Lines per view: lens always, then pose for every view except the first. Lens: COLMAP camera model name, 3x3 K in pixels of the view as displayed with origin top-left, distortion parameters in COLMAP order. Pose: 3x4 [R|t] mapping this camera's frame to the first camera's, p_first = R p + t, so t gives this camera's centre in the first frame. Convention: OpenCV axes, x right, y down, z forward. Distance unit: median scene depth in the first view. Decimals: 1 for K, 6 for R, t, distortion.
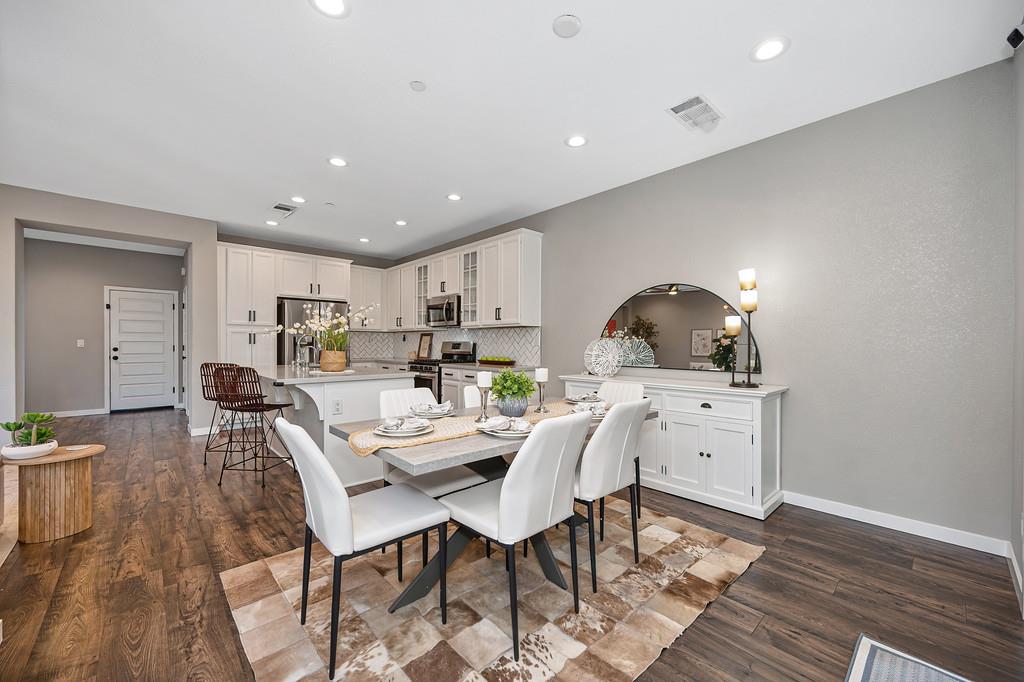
lens RADIAL K [[403.0, 0, 515.4], [0, 403.0, 346.2], [0, 0, 1]] dist [-0.000557, 0.000258]
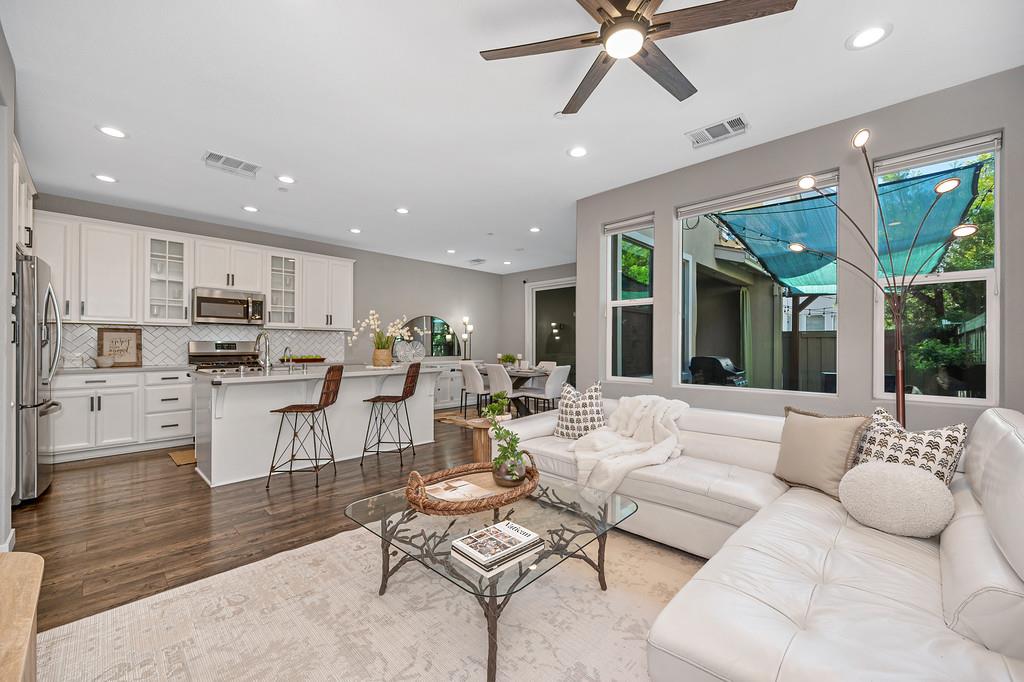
lens RADIAL K [[403.0, 0, 516.3], [0, 403.0, 344.8], [0, 0, 1]] dist [-0.000557, 0.000258]
pose [[-0.063399, -0.000012, 0.997988, -1.223414], [0.004904, 0.999988, 0.000324, -0.000947], [-0.997976, 0.004914, -0.063399, 0.471364]]
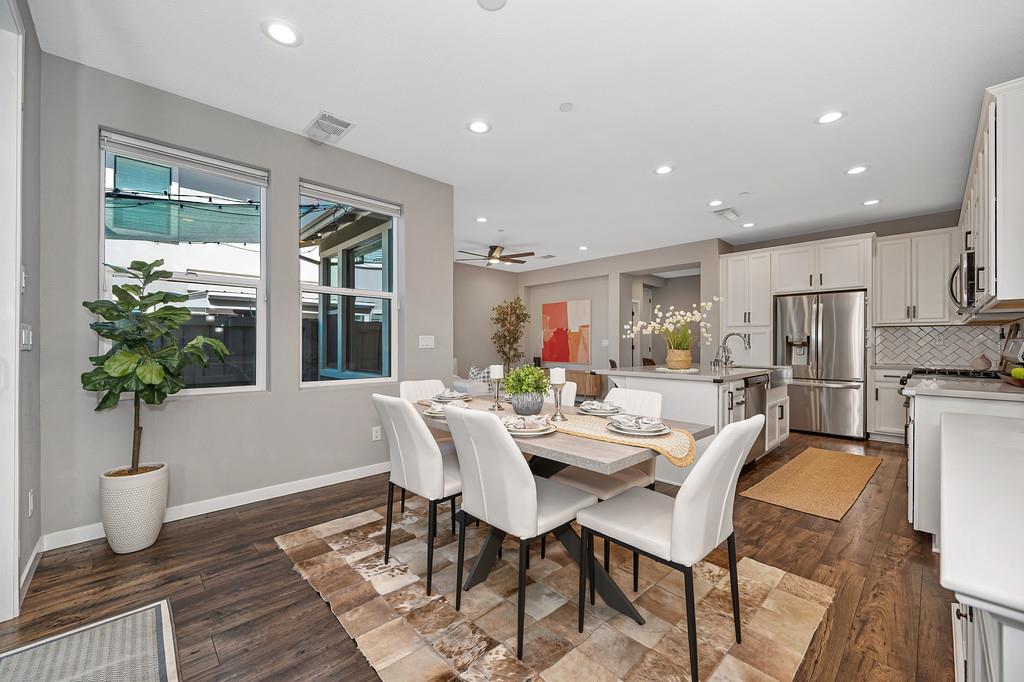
lens RADIAL K [[403.0, 0, 513.7], [0, 403.0, 340.4], [0, 0, 1]] dist [-0.000557, 0.000258]
pose [[0.017986, -0.011574, -0.999771, 0.404440], [-0.009610, 0.999885, -0.011748, 0.003330], [0.999792, 0.009820, 0.017873, 0.399530]]
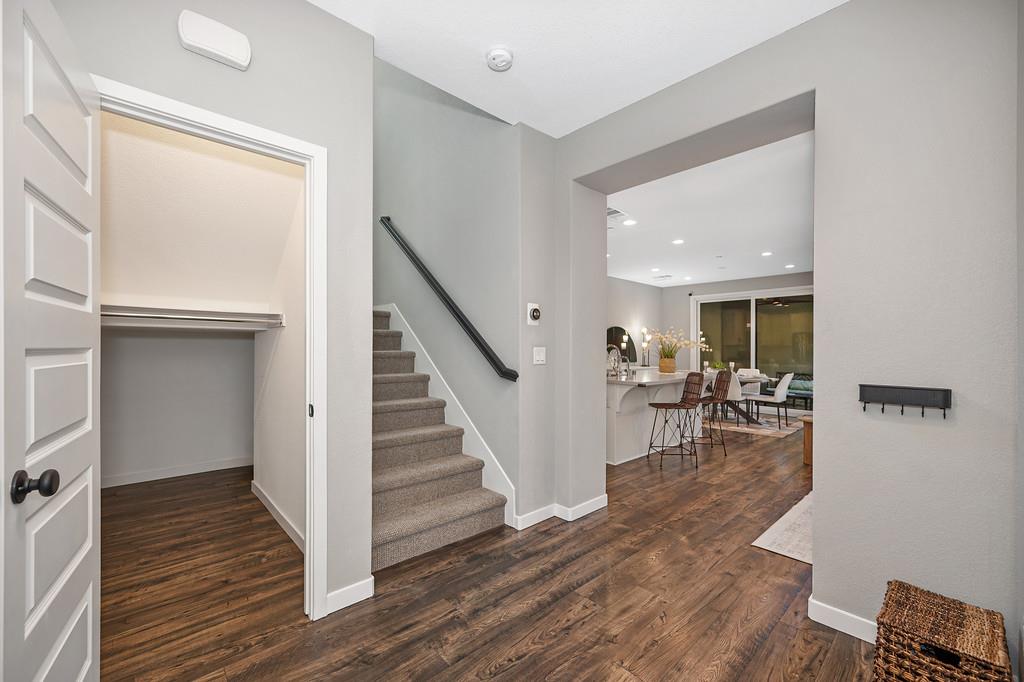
lens RADIAL K [[403.0, 0, 514.8], [0, 403.0, 351.8], [0, 0, 1]] dist [-0.000557, 0.000258]
pose [[0.007274, -0.009366, 0.999930, -1.384246], [-0.001992, 0.999954, 0.009380, -0.018726], [-0.999972, -0.002060, 0.007256, 1.101754]]
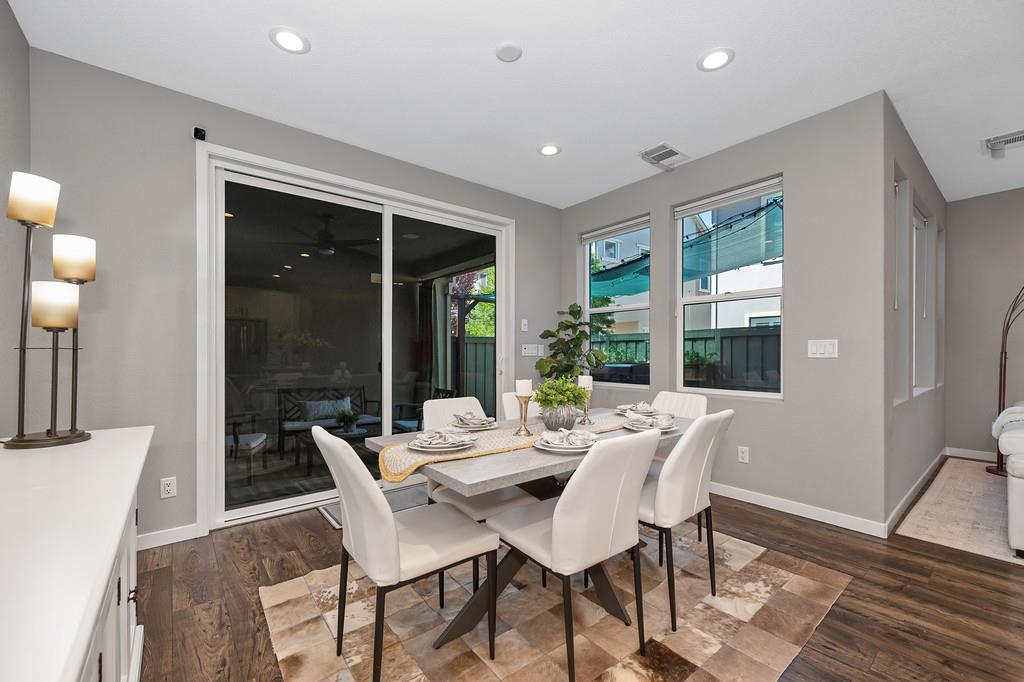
lens RADIAL K [[403.0, 0, 505.6], [0, 403.0, 349.0], [0, 0, 1]] dist [-0.000557, 0.000258]
pose [[-0.998450, 0.002786, 0.055589, 0.037637], [0.002509, 0.999984, -0.005055, 0.001630], [-0.055602, -0.004908, -0.998441, 0.788074]]
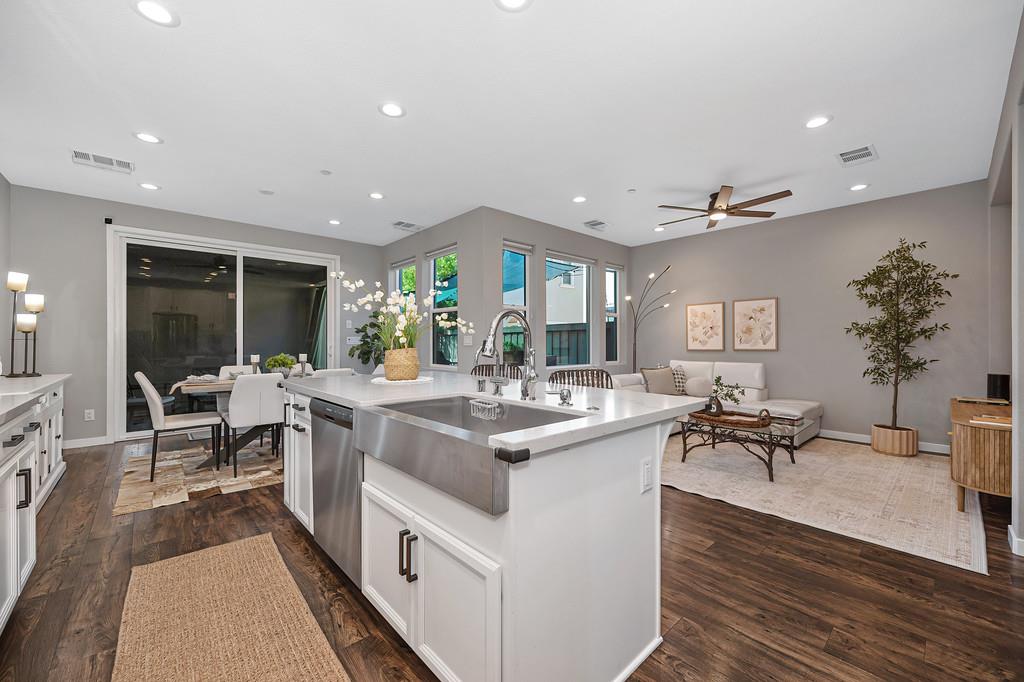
lens RADIAL K [[403.0, 0, 515.3], [0, 403.0, 340.4], [0, 0, 1]] dist [-0.000557, 0.000258]
pose [[-0.999985, -0.004107, 0.003523, -0.461301], [-0.004105, 0.999991, 0.000477, -0.003211], [-0.003525, 0.000463, -0.999994, 1.202017]]
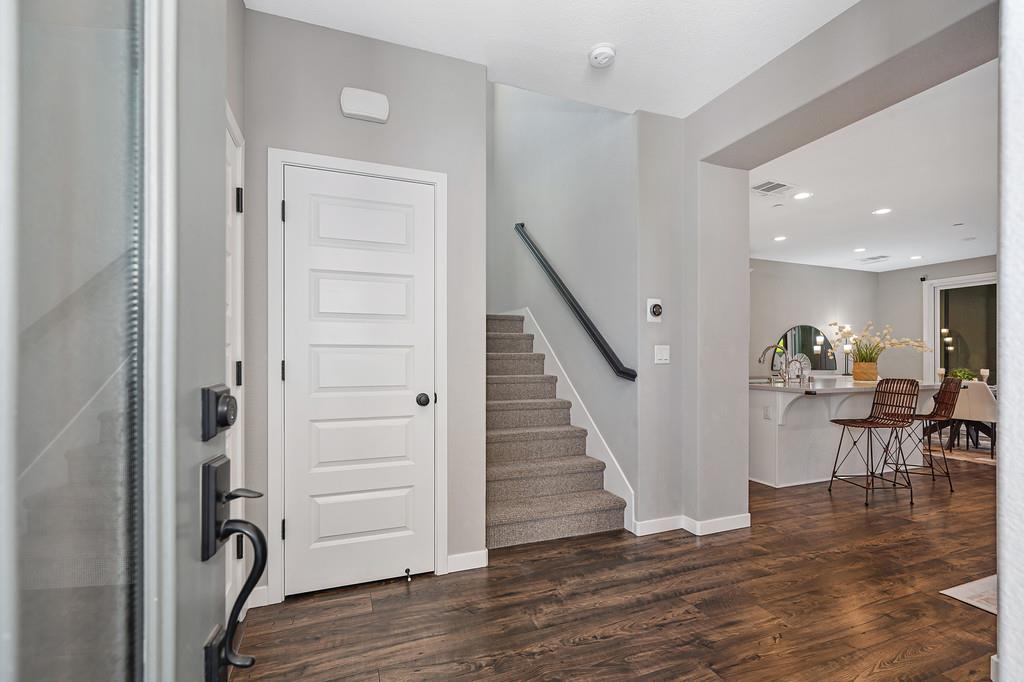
lens RADIAL K [[445.3, 0, 523.1], [0, 445.3, 360.9], [0, 0, 1]] dist [0.003219, -0.001216]
pose [[0.359777, -0.007822, 0.933005, -1.429150], [0.004574, 0.999968, 0.006620, -0.004509], [-0.933027, 0.001886, 0.359801, 1.034105]]
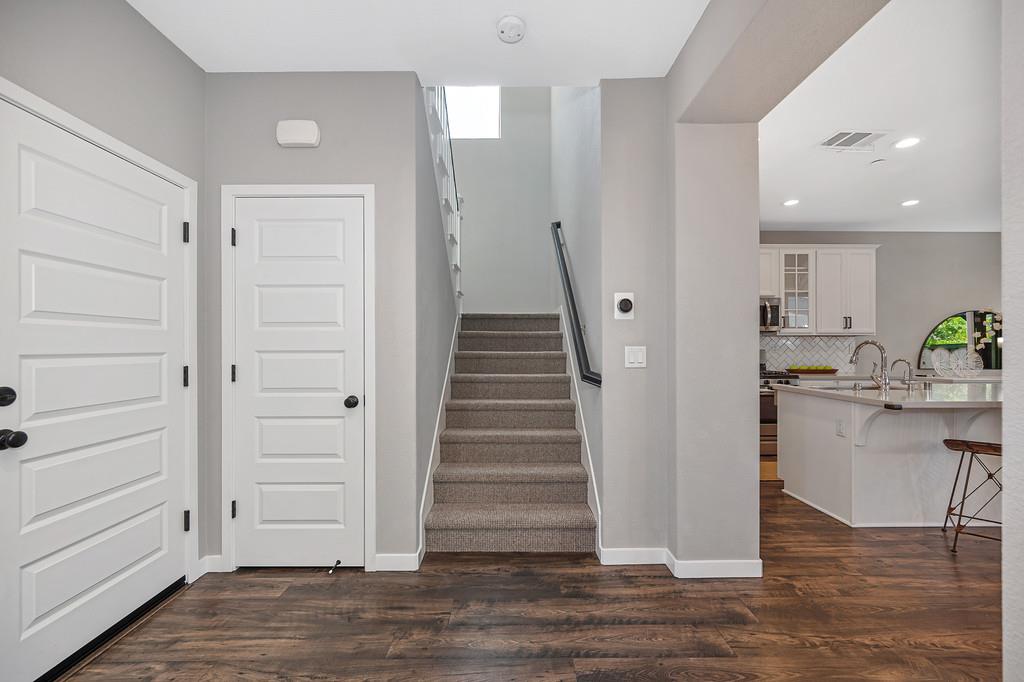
lens RADIAL K [[403.0, 0, 520.5], [0, 403.0, 348.9], [0, 0, 1]] dist [-0.000557, 0.000258]
pose [[0.667087, -0.003093, 0.744973, -1.250195], [0.006461, 0.999978, -0.001634, -0.016796], [-0.744951, 0.005904, 0.667093, 0.875089]]
